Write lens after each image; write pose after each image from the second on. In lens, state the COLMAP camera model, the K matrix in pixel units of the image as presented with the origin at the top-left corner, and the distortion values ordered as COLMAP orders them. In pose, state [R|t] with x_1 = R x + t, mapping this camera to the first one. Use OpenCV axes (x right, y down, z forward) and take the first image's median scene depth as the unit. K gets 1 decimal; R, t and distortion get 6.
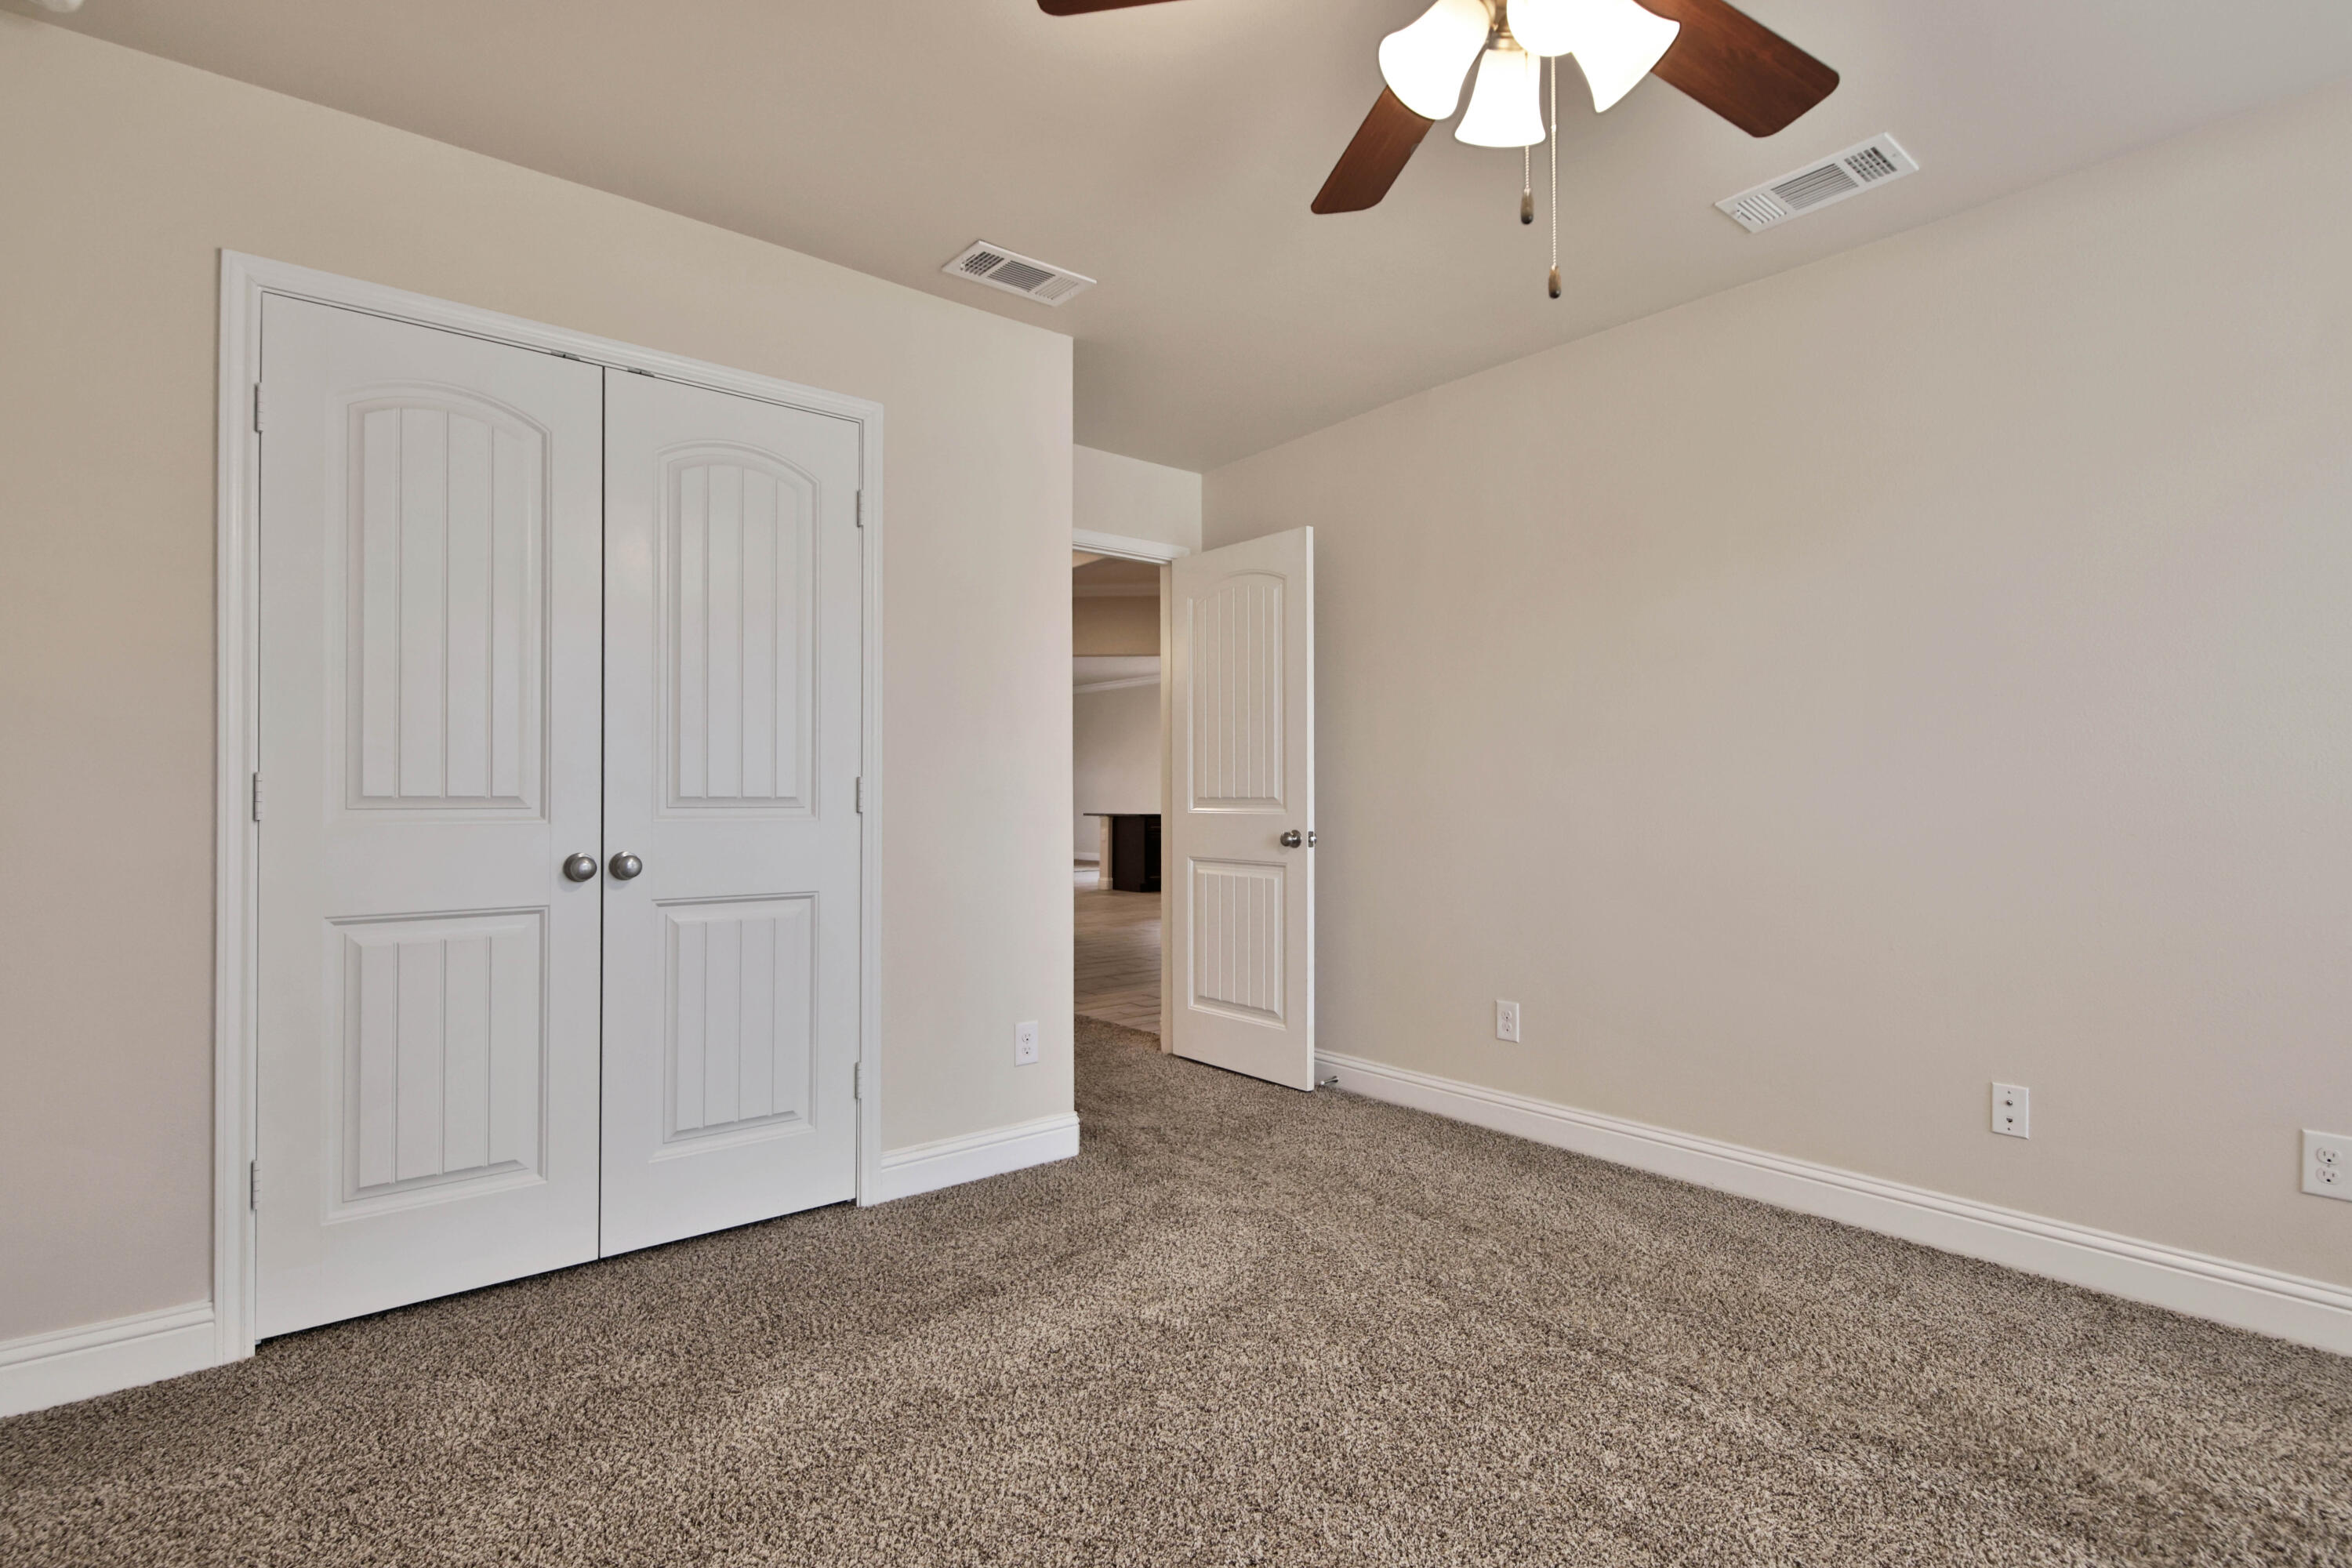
lens RADIAL K [[1113.3, 0, 1179.5], [0, 1113.3, 787.2], [0, 0, 1]] dist [0.008097, -0.013296]
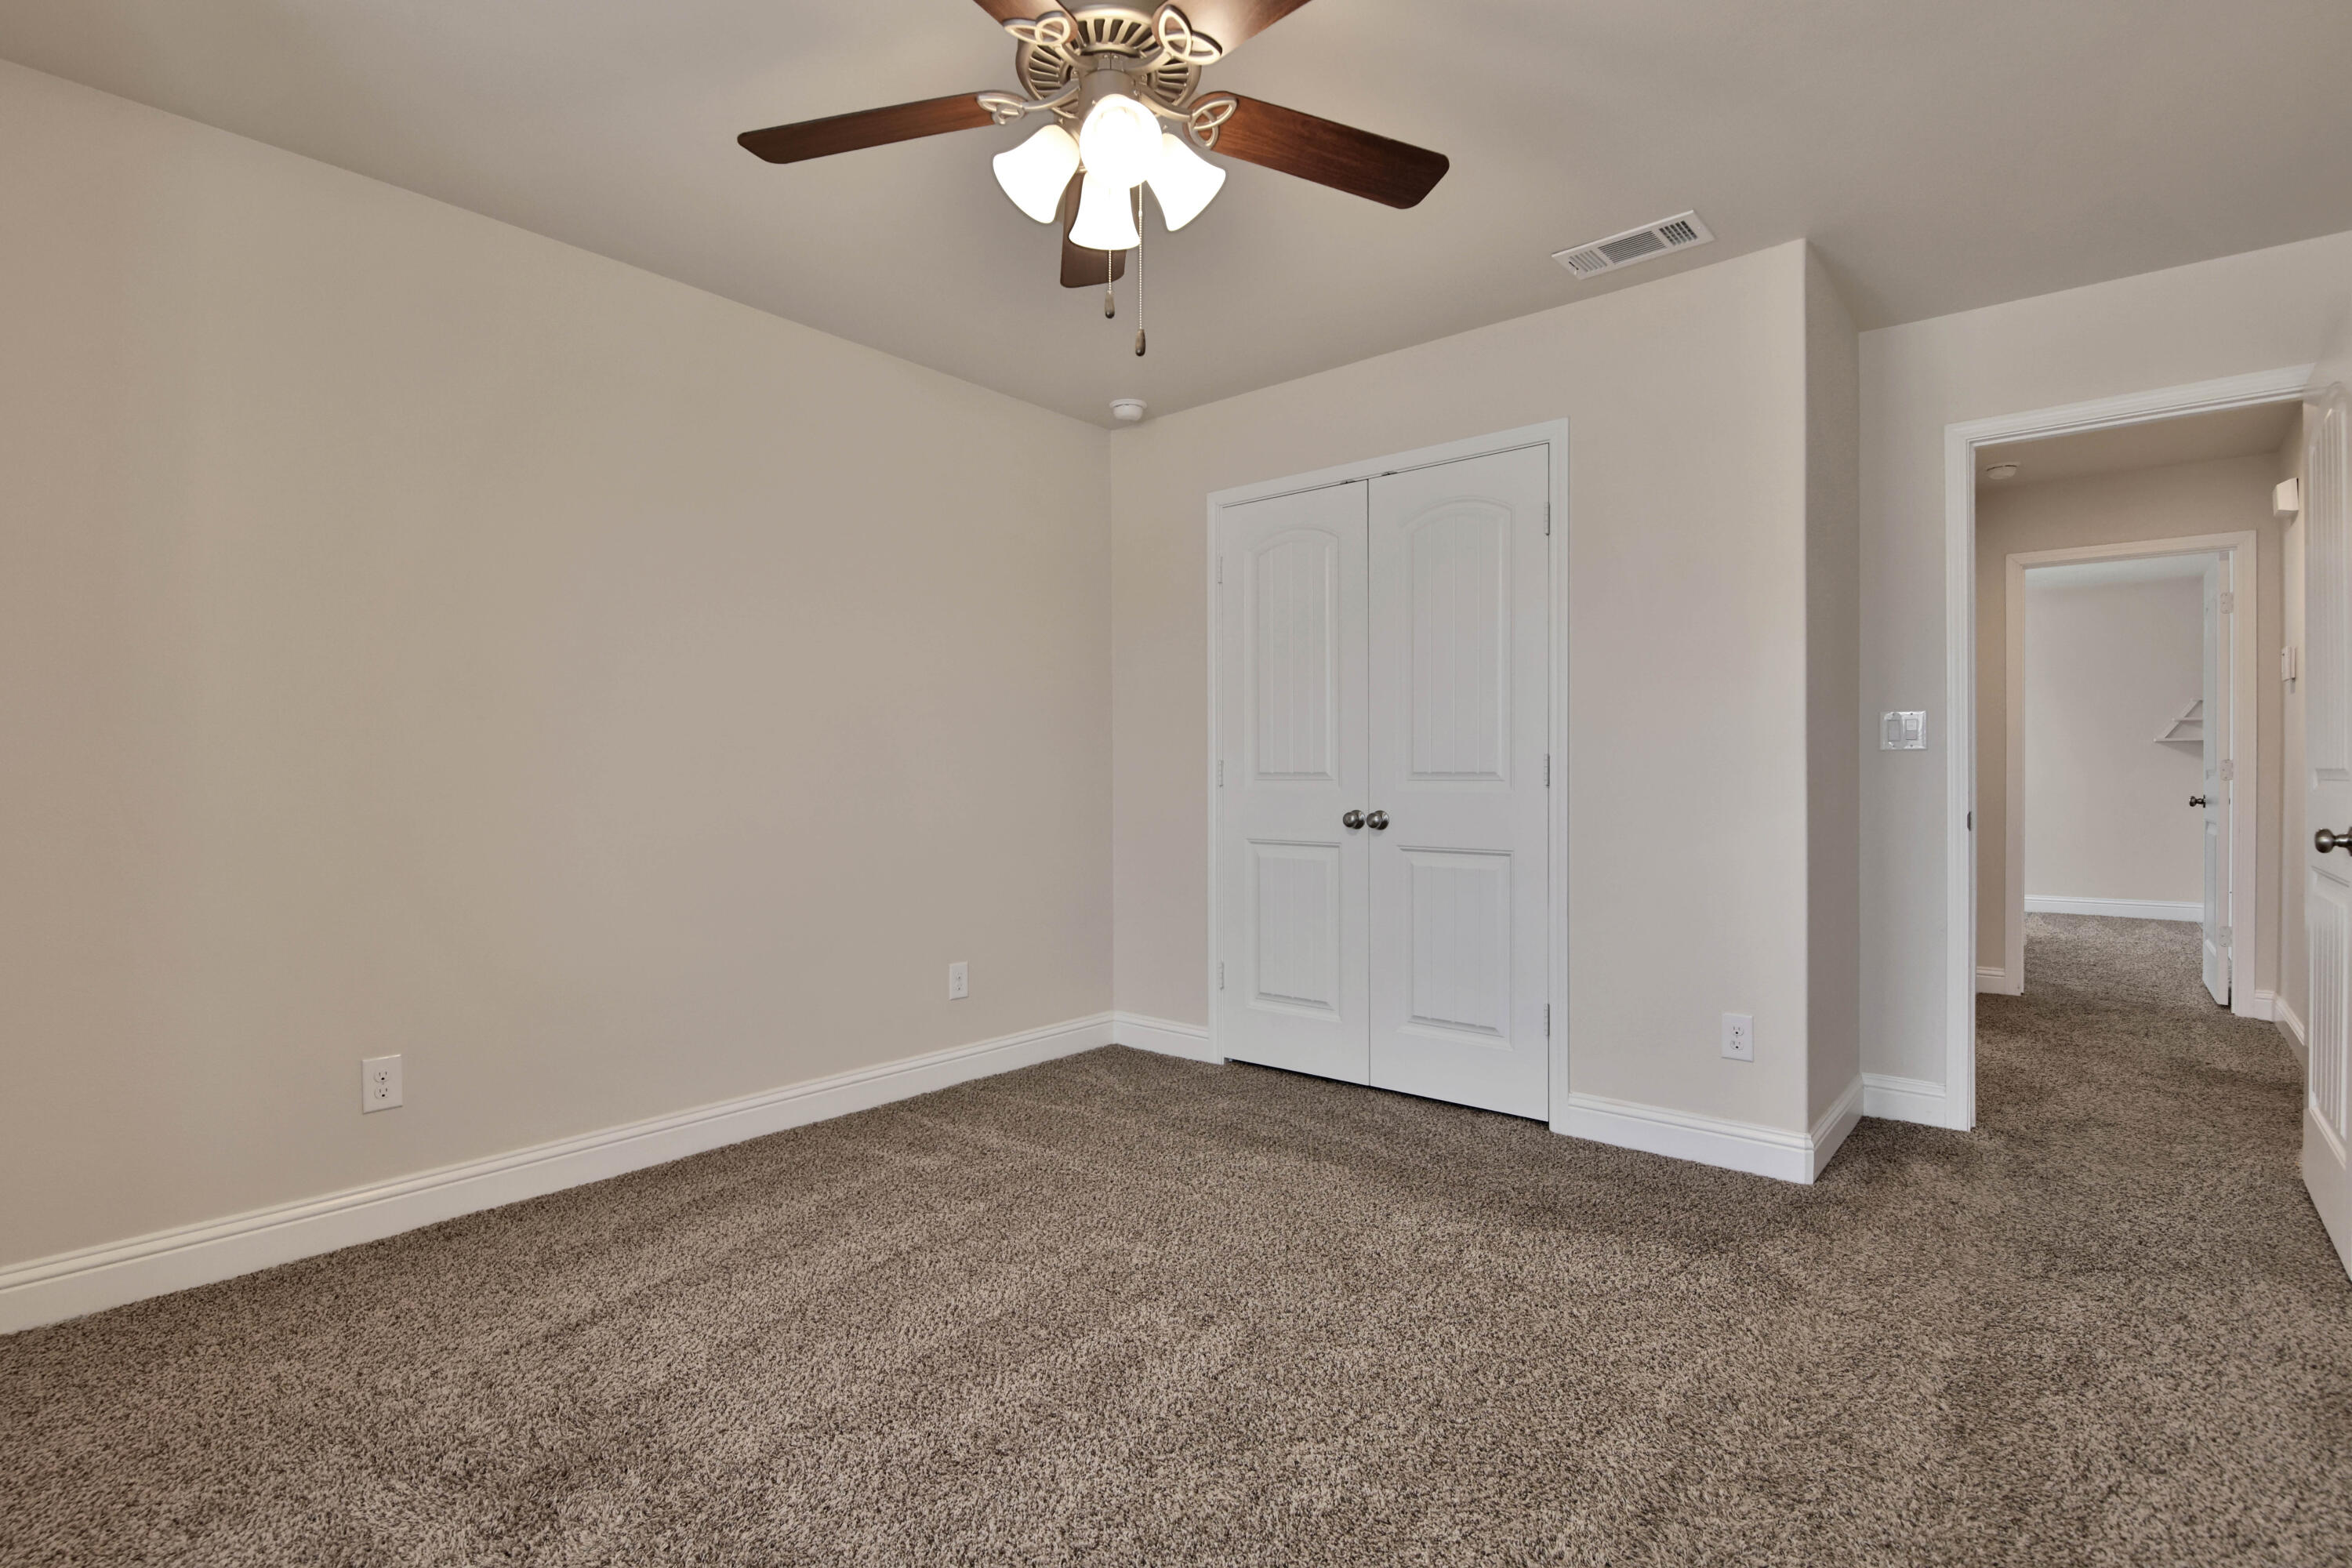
lens RADIAL K [[1113.3, 0, 1180.7], [0, 1113.3, 775.3], [0, 0, 1]] dist [0.008097, -0.013296]
pose [[0.190682, -0.000155, -0.981652, 0.841749], [0.011225, 0.999935, 0.002022, 0.006010], [0.981588, -0.011404, 0.190671, 0.456310]]
